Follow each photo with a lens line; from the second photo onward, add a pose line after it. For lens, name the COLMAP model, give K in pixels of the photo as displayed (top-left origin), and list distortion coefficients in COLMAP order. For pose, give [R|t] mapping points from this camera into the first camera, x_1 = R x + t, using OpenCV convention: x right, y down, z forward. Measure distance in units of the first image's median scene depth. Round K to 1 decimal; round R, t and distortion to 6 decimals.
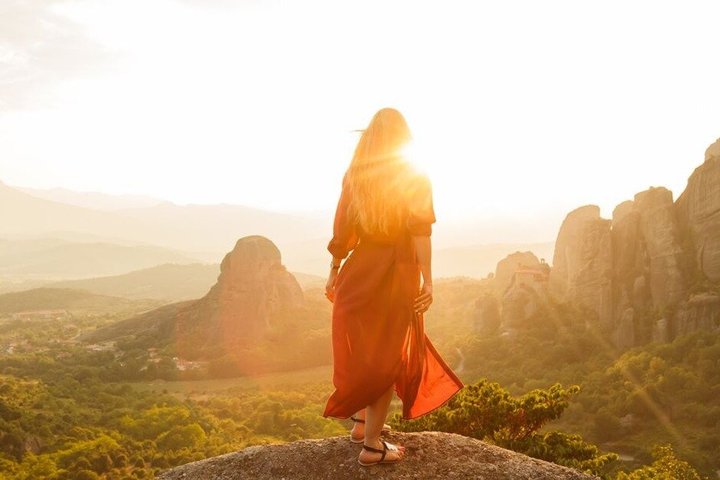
lens RADIAL K [[807.4, 0, 356.3], [0, 807.4, 241.6], [0, 0, 1]] dist [0.006484, 0.000000]
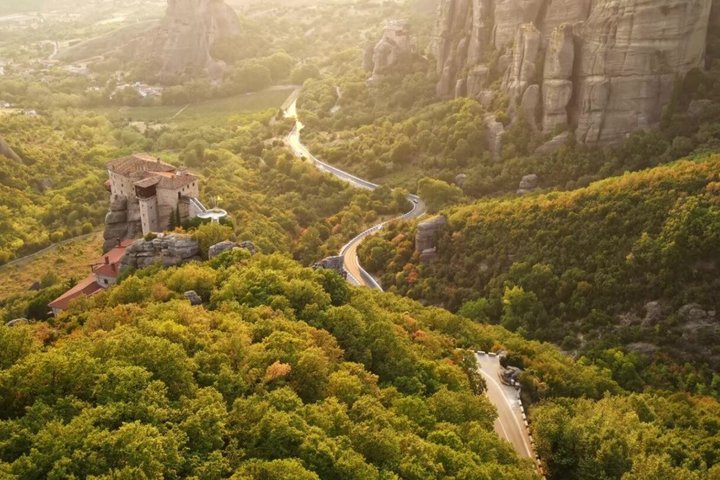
lens RADIAL K [[871.5, 0, 367.3], [0, 871.5, 241.5], [0, 0, 1]] dist [0.028298, 0.000000]
pose [[0.999701, -0.024324, 0.002414, 0.121241], [0.021235, 0.913151, 0.407068, -0.171781], [-0.012106, -0.406896, 0.913394, -0.340939]]
